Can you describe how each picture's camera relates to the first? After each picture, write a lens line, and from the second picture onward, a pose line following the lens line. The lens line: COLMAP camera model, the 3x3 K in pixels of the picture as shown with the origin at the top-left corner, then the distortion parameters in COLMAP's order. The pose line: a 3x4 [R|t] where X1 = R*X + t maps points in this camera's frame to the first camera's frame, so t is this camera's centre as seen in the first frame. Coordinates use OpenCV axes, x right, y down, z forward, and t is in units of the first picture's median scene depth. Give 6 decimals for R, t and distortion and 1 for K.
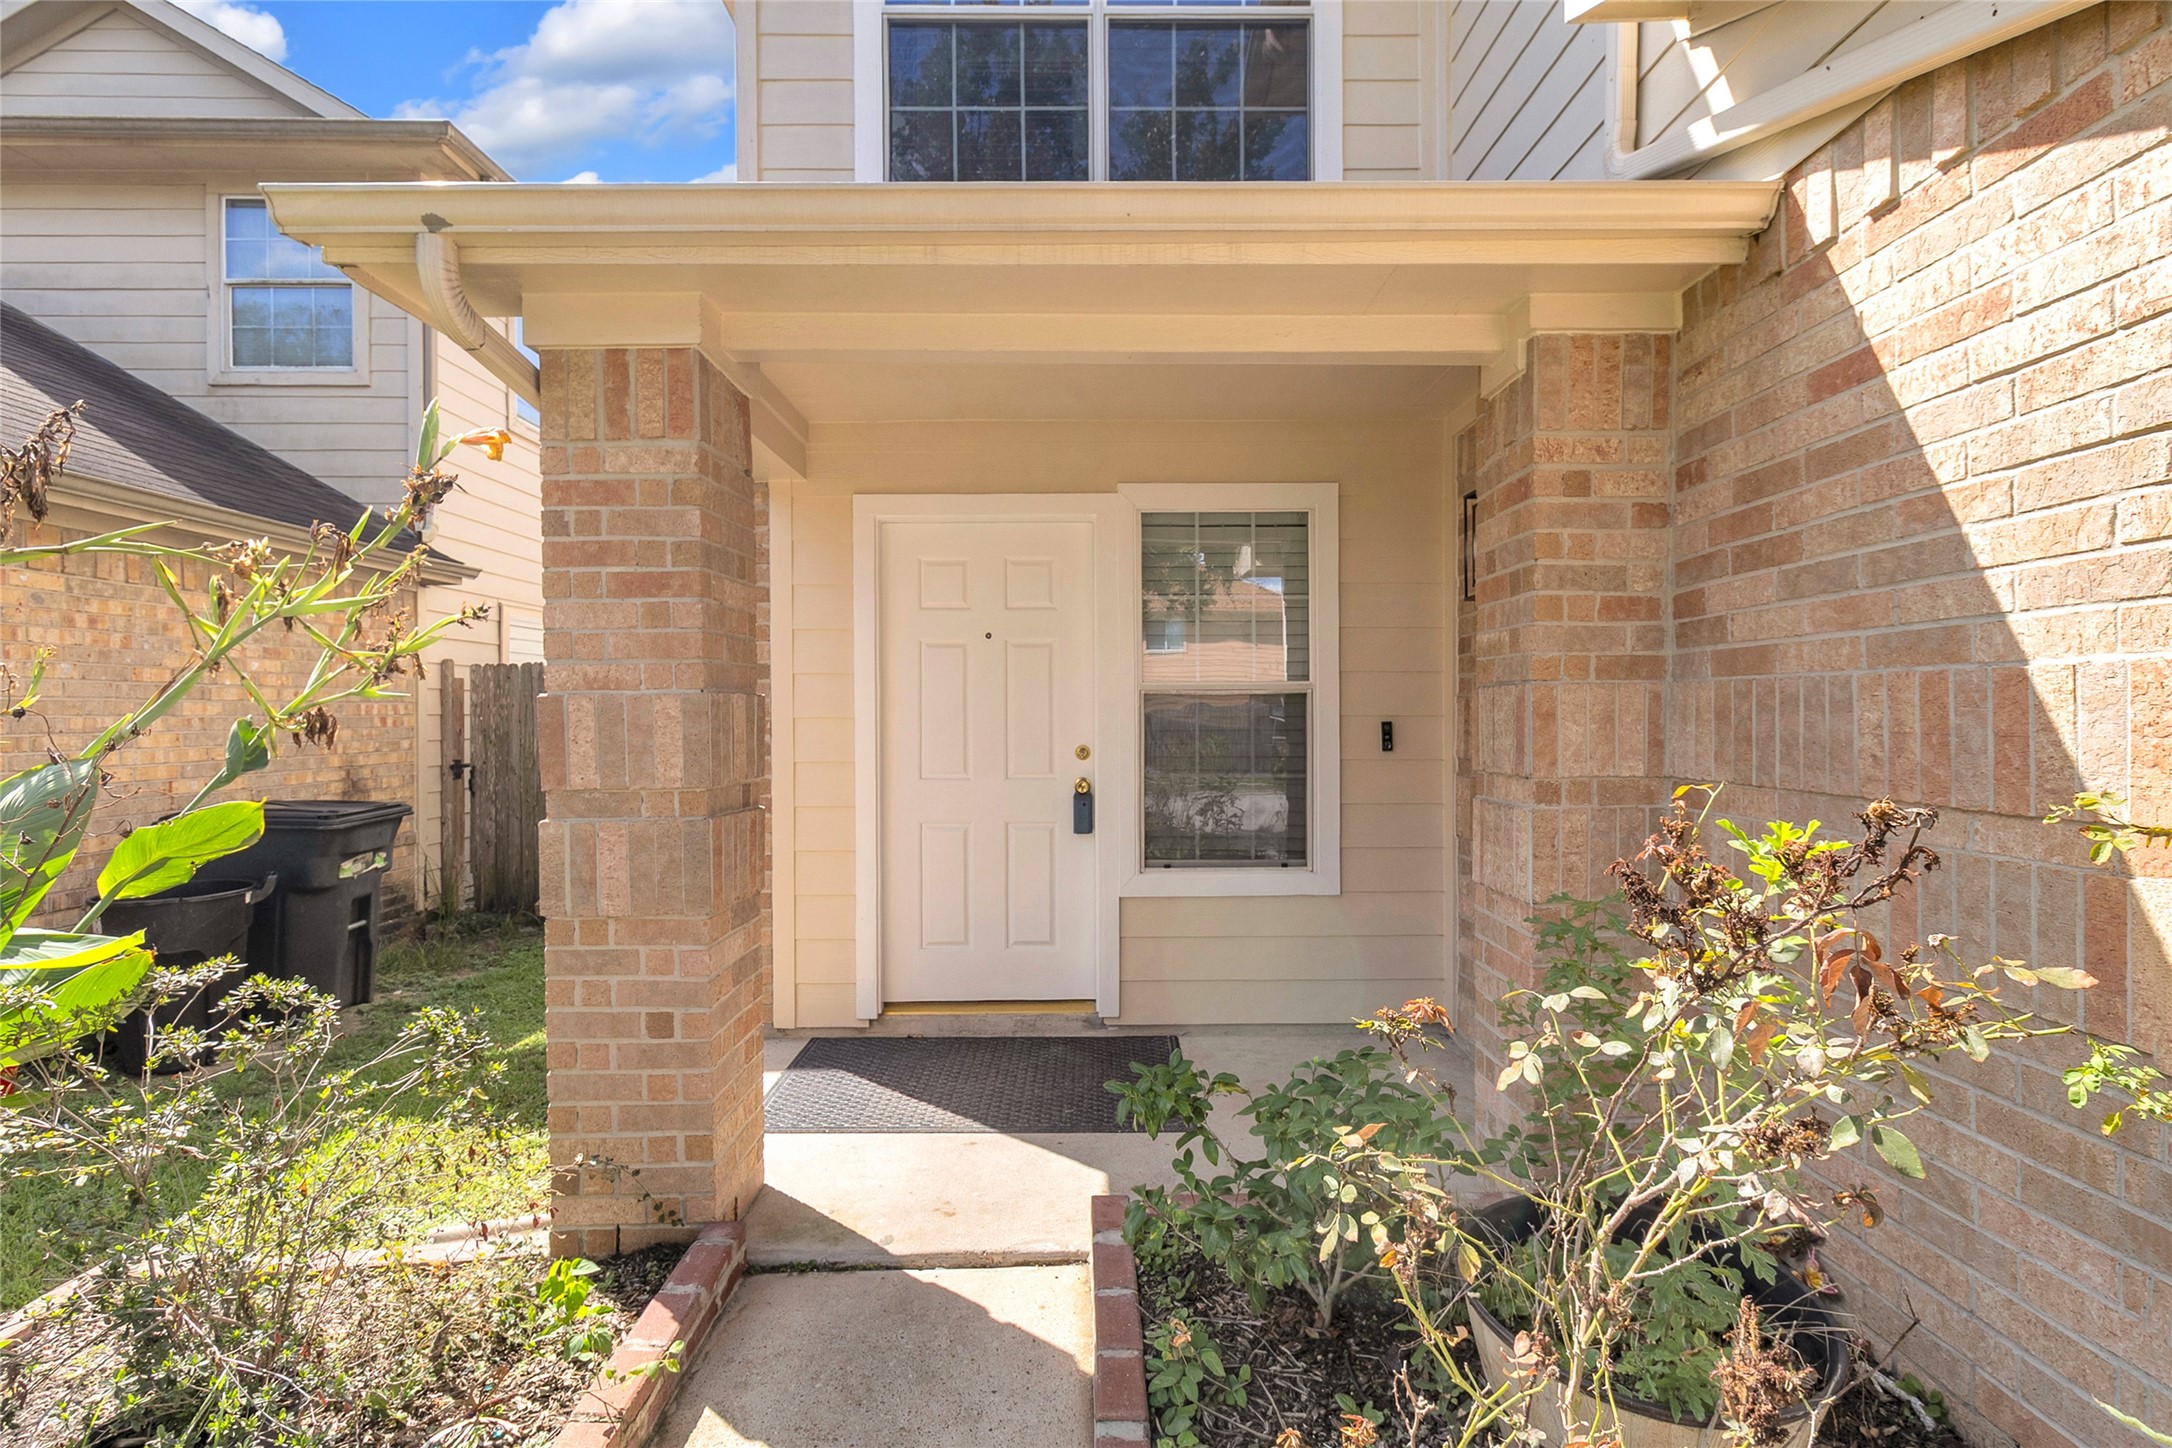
lens RADIAL K [[1045.8, 0, 1109.2], [0, 1045.8, 704.7], [0, 0, 1]] dist [0.025487, -0.014225]
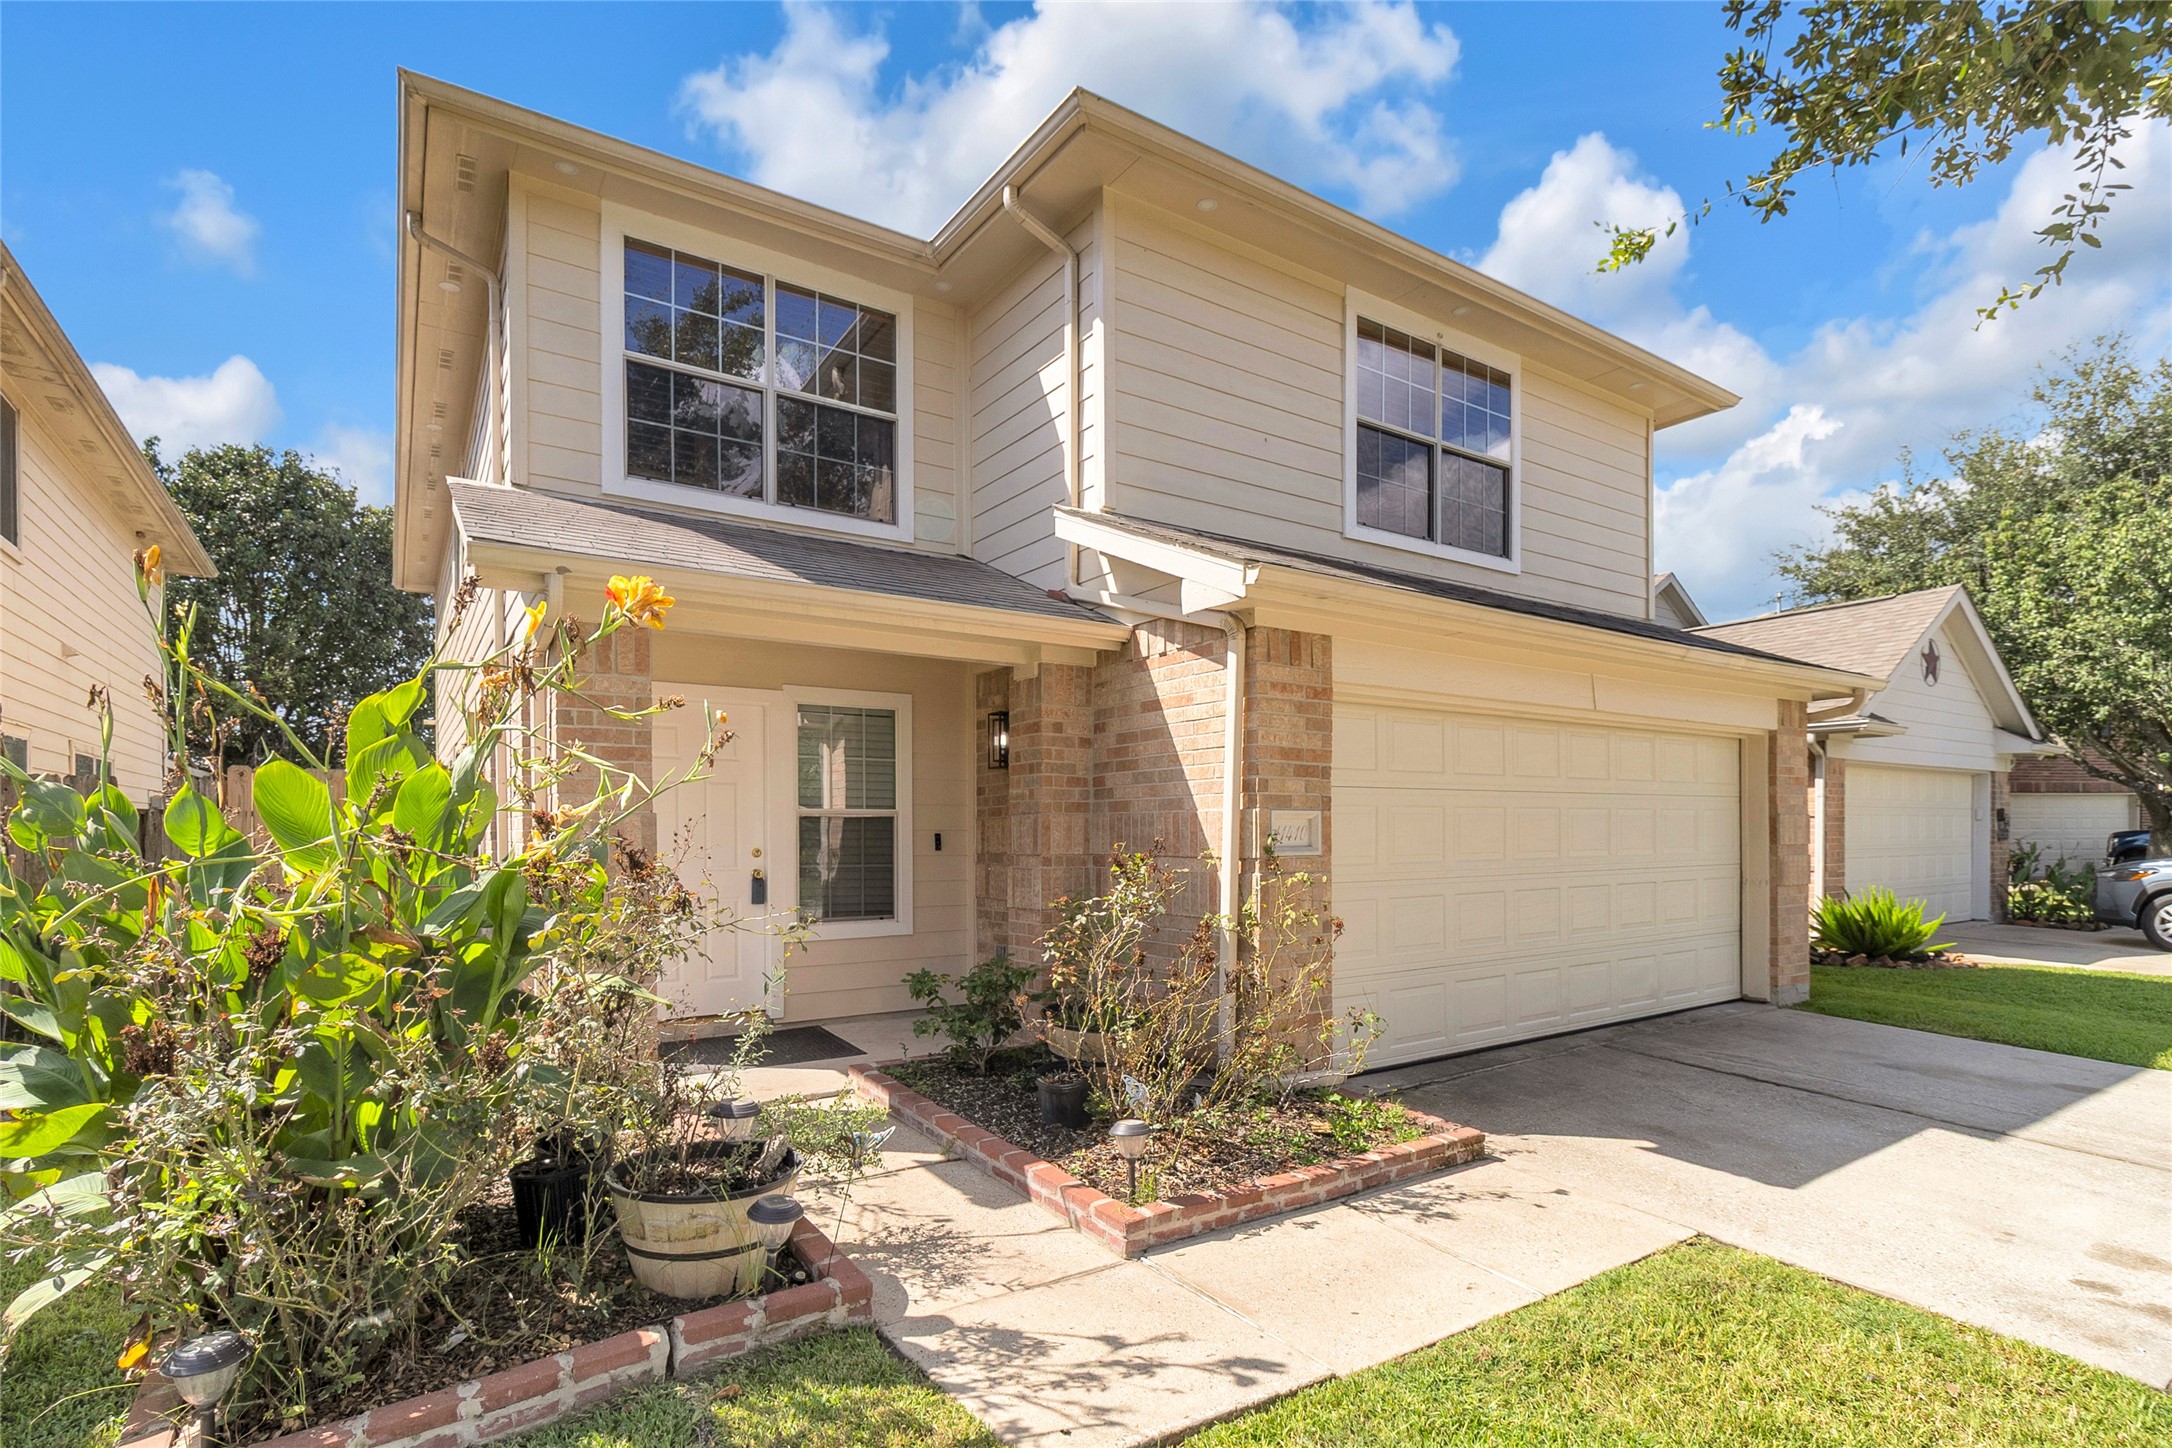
lens RADIAL K [[1045.8, 0, 1109.2], [0, 1045.8, 704.7], [0, 0, 1]] dist [0.025487, -0.014225]
pose [[0.840226, 0.070096, 0.537686, -0.723384], [-0.006473, 0.992835, -0.119317, 0.015163], [-0.542197, 0.096773, 0.834660, -1.020327]]
